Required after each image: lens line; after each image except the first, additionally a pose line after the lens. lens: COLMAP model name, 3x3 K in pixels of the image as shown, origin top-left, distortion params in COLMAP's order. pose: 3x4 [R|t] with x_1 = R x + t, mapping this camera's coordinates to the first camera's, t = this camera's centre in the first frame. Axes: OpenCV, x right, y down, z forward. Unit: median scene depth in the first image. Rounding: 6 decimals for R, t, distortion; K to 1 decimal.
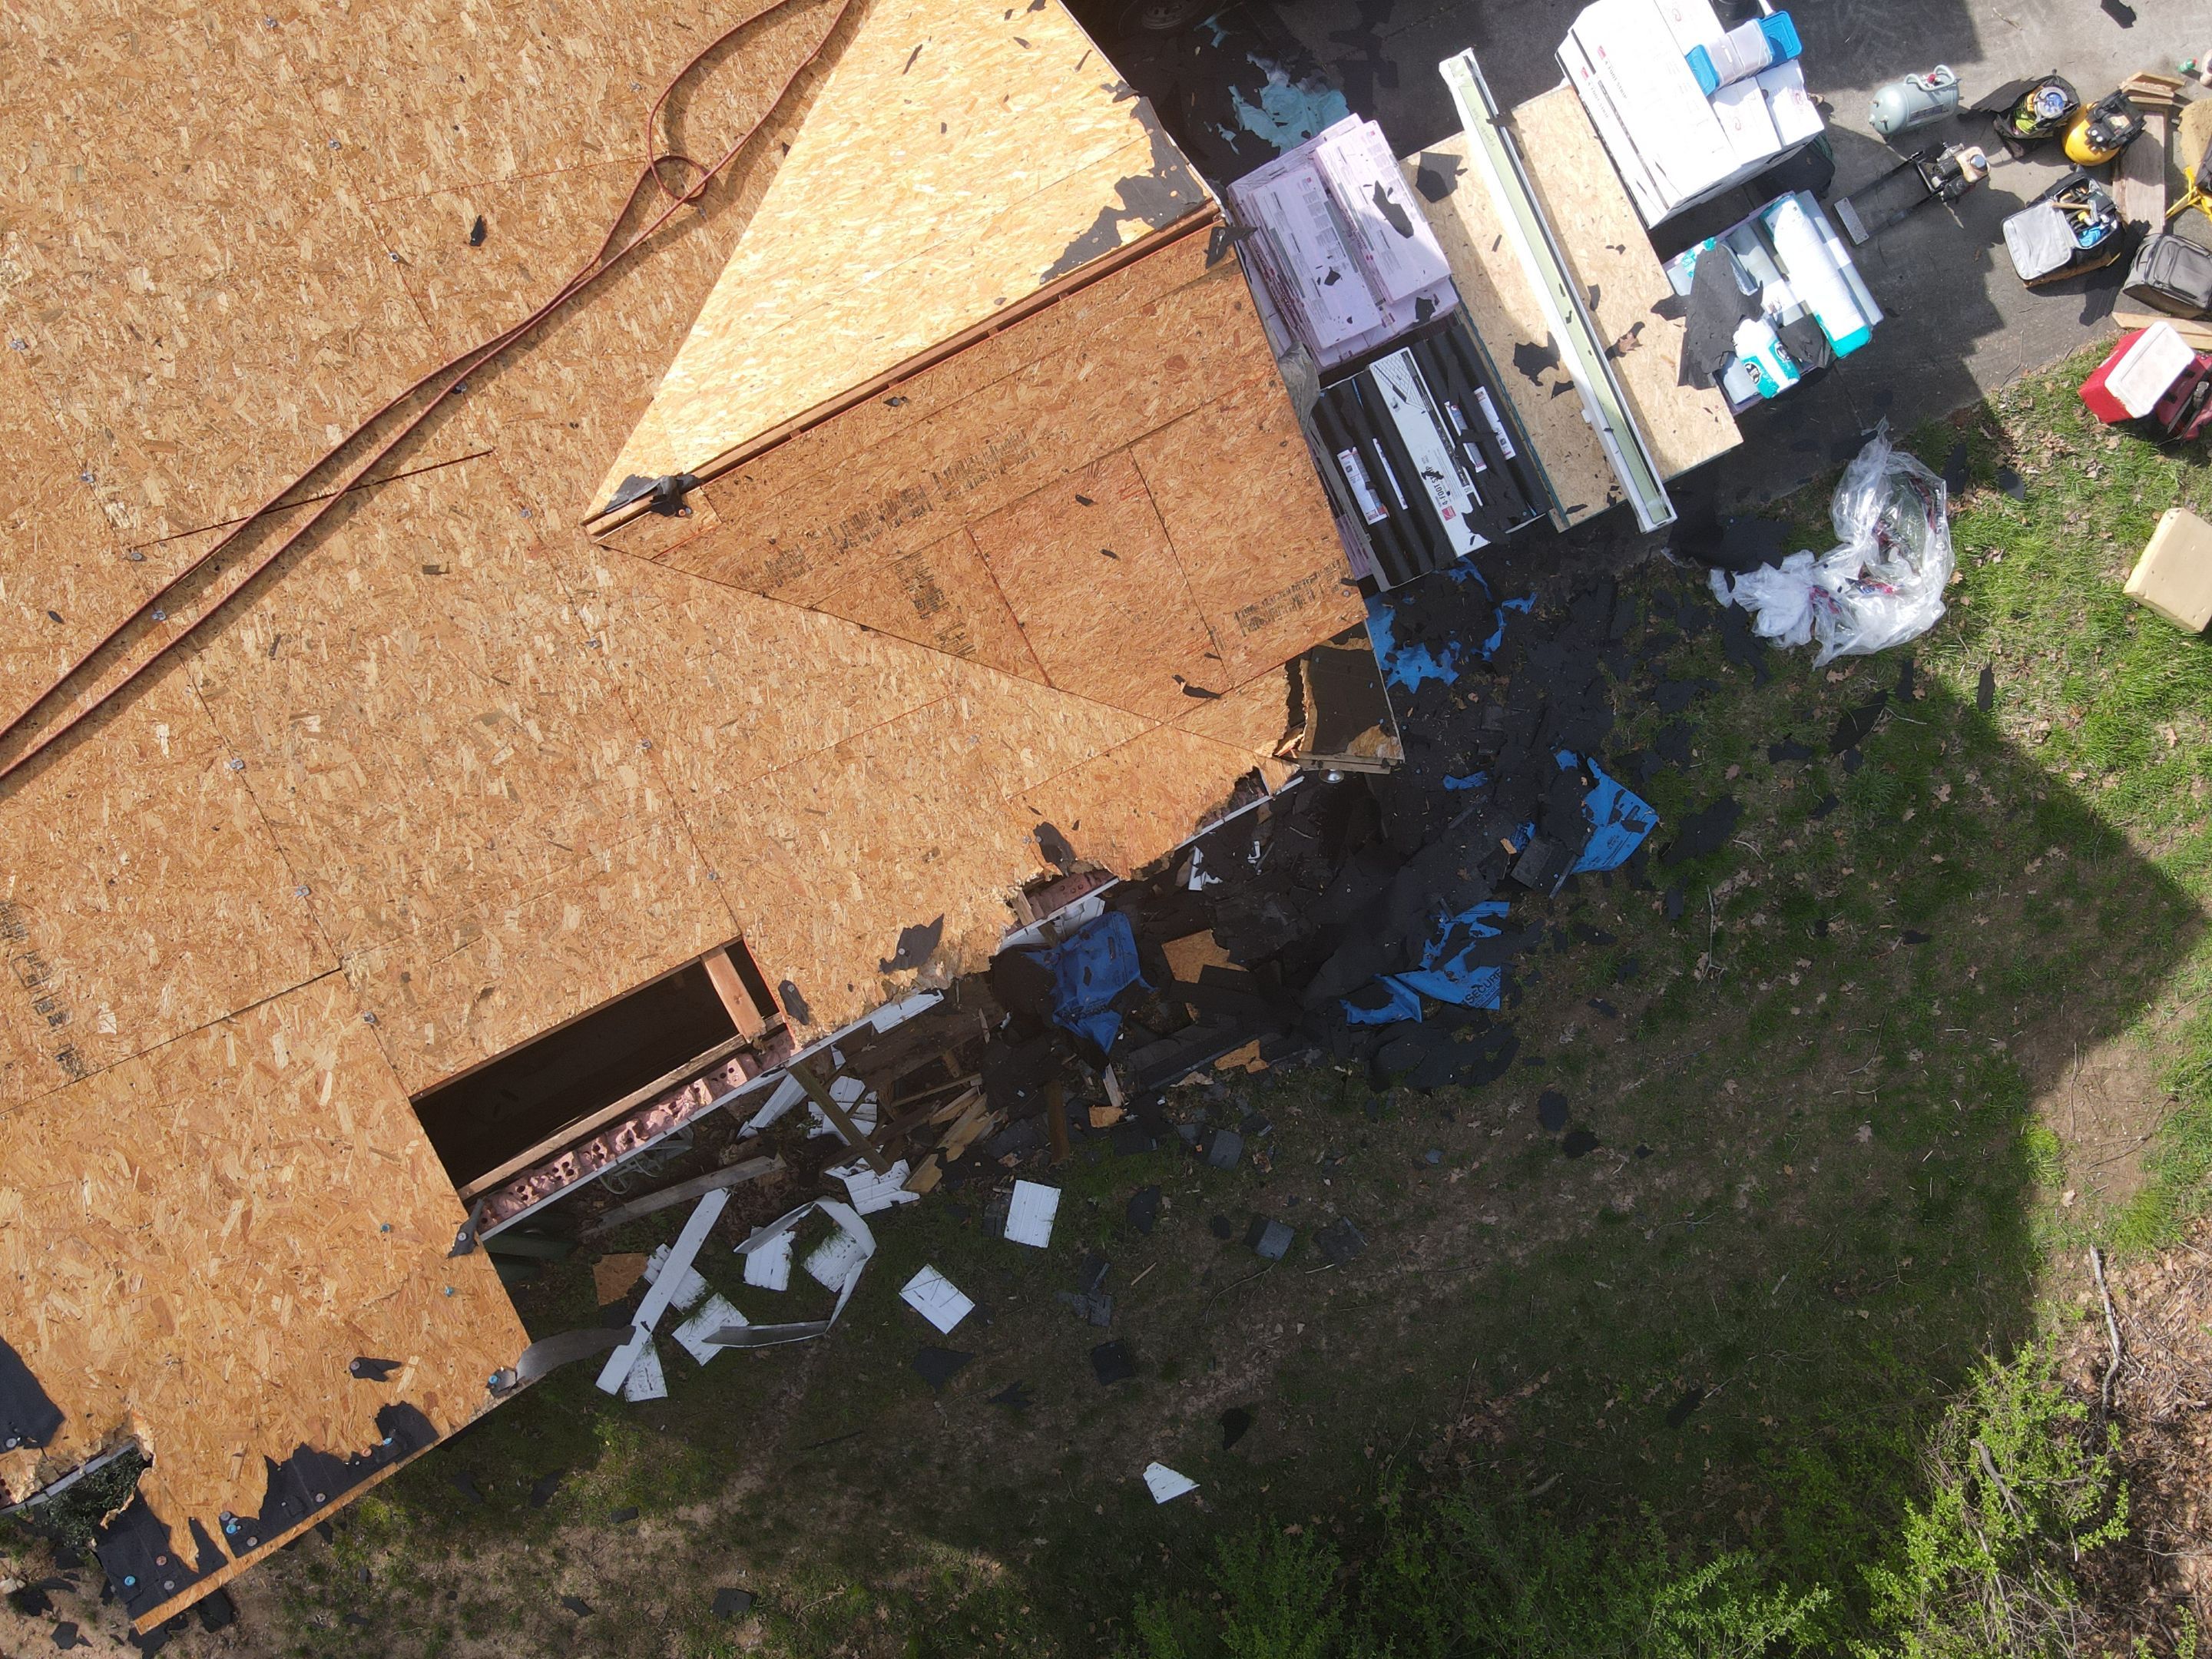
lens RADIAL K [[1619.8, 0, 1105.3], [0, 1619.8, 817.1], [0, 0, 1]] dist [0.005655, 0.009467]
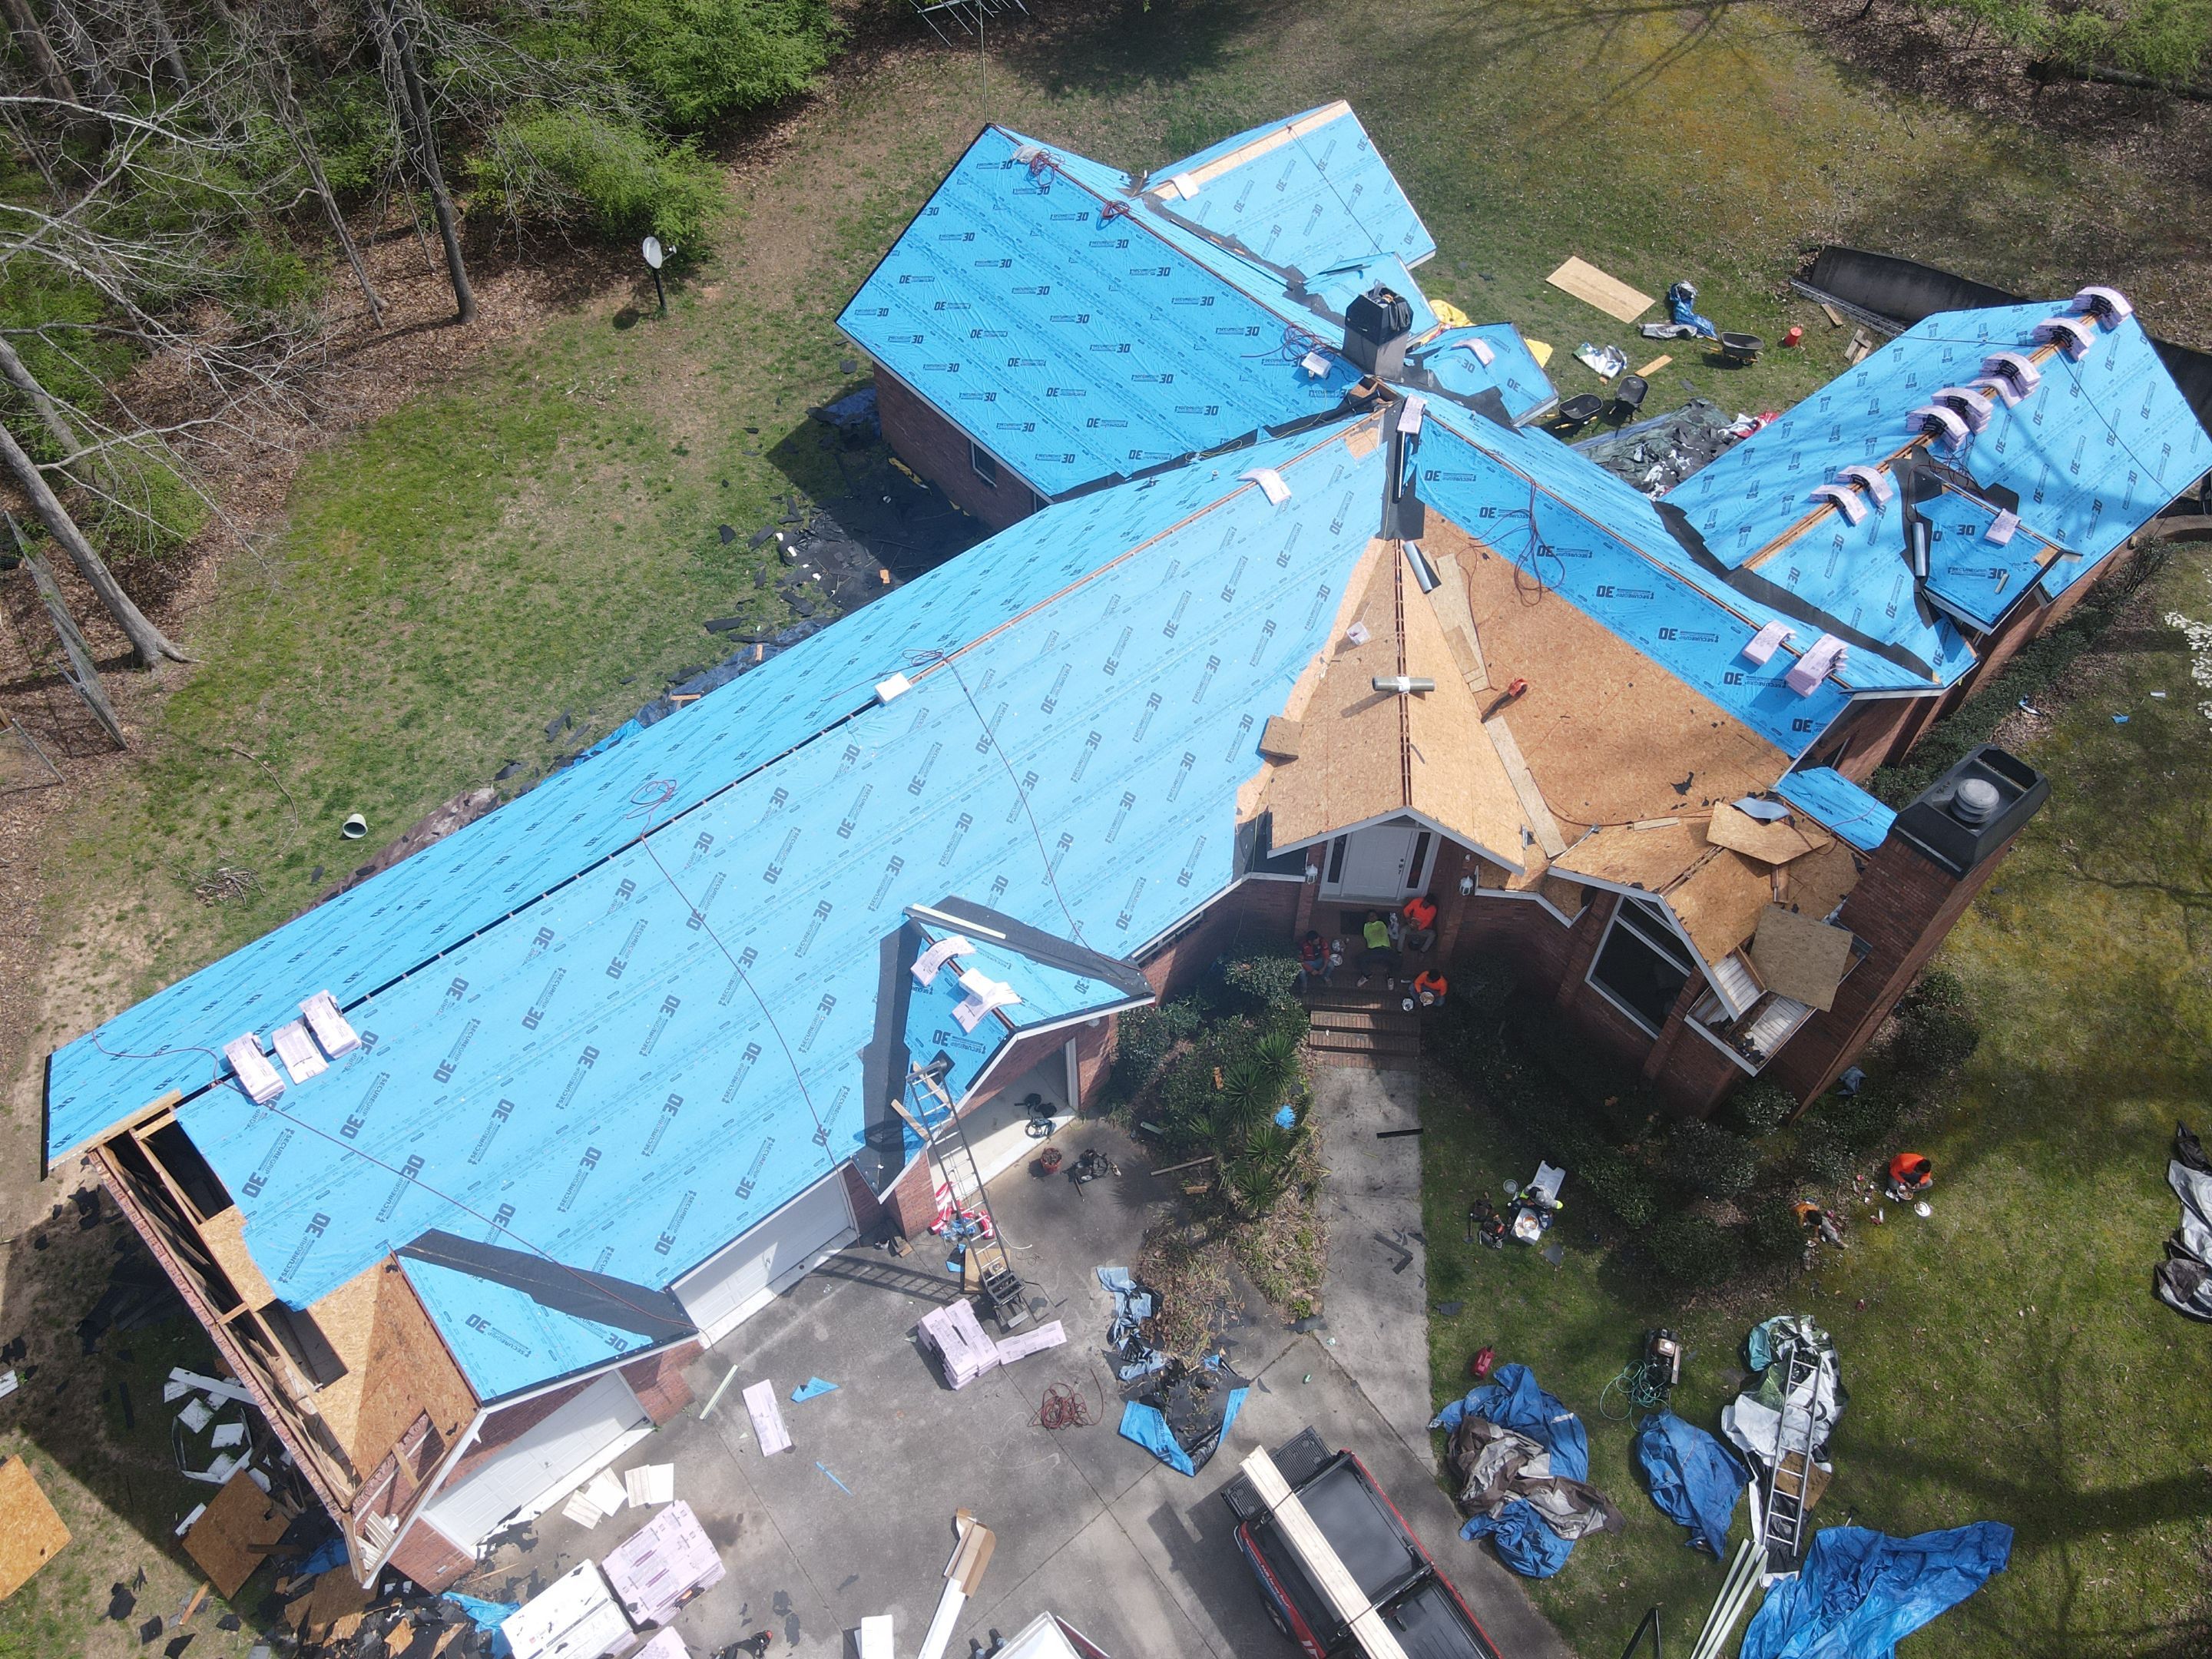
lens RADIAL K [[1619.8, 0, 1105.2], [0, 1619.8, 817.0], [0, 0, 1]] dist [0.005655, 0.009467]
pose [[0.217306, 0.765887, -0.605141, 0.838376], [-0.976095, 0.167986, -0.137908, -0.811379], [-0.003967, 0.620643, 0.784083, -1.358683]]
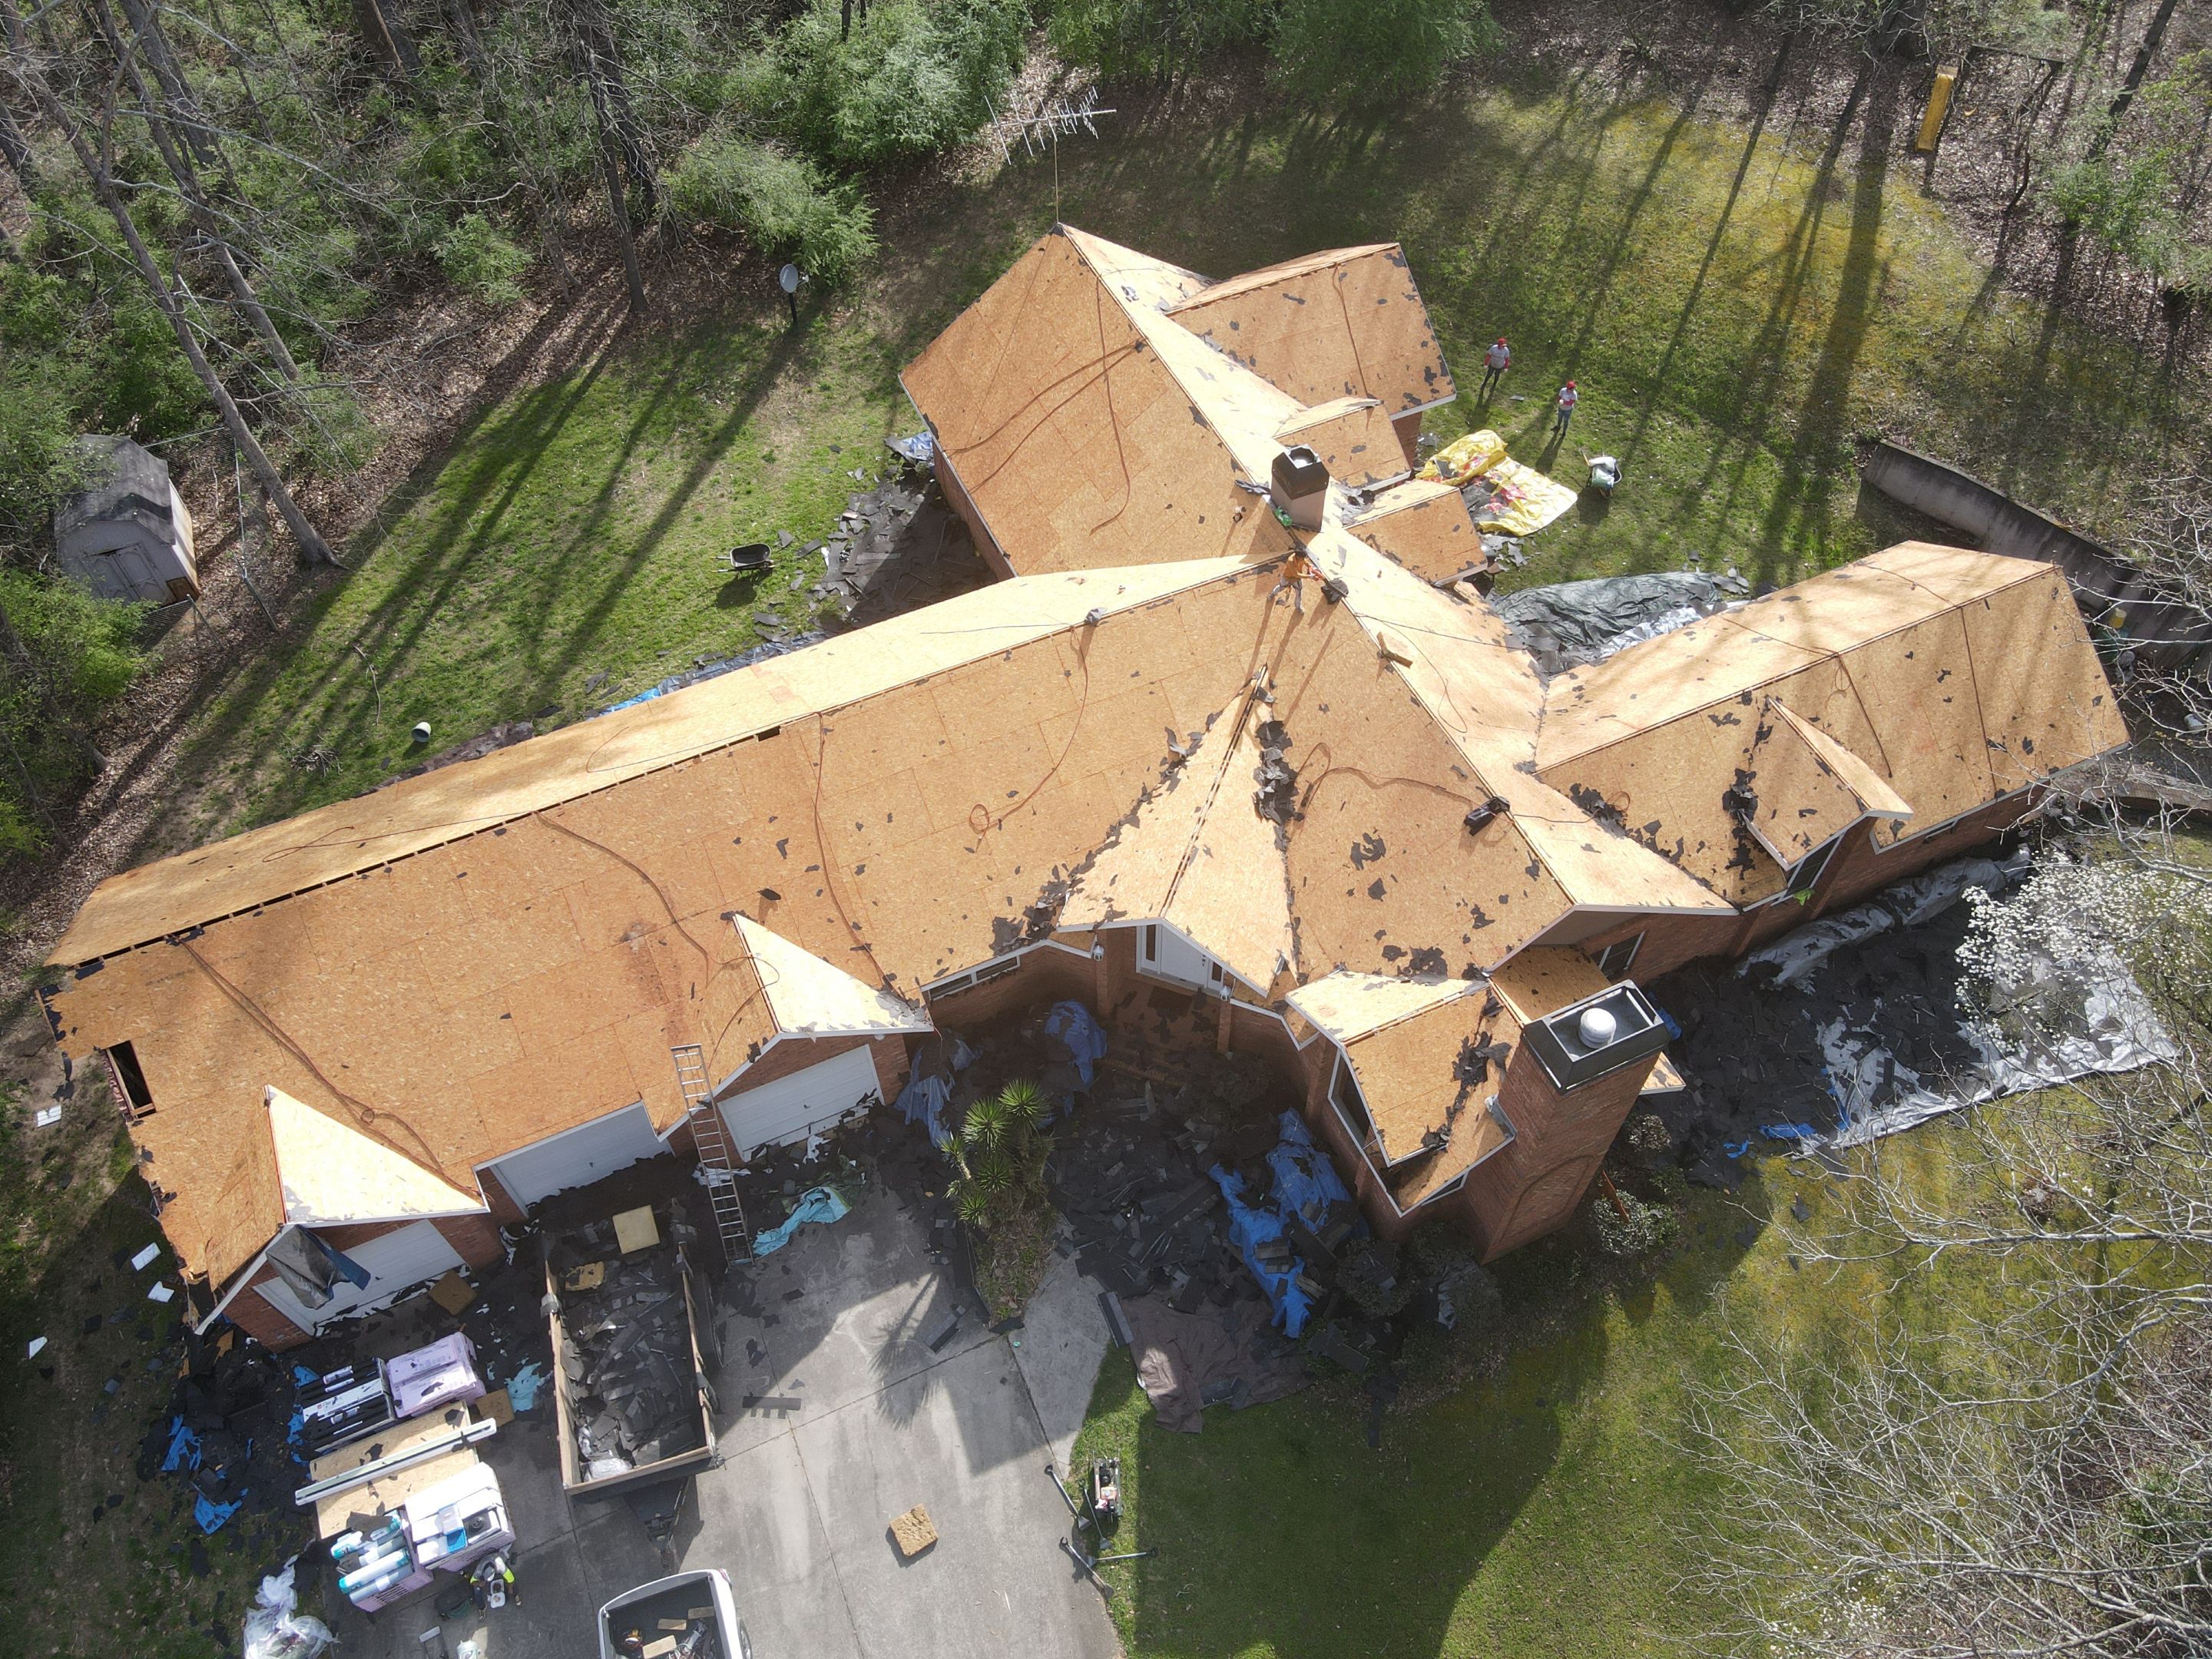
lens RADIAL K [[1619.8, 0, 1112.2], [0, 1619.8, 825.1], [0, 0, 1]] dist [0.005655, 0.009467]
pose [[-0.042853, 0.802581, -0.595002, 1.005747], [-0.999080, -0.033273, 0.027073, -1.577734], [0.001931, 0.595615, 0.803268, -1.816215]]
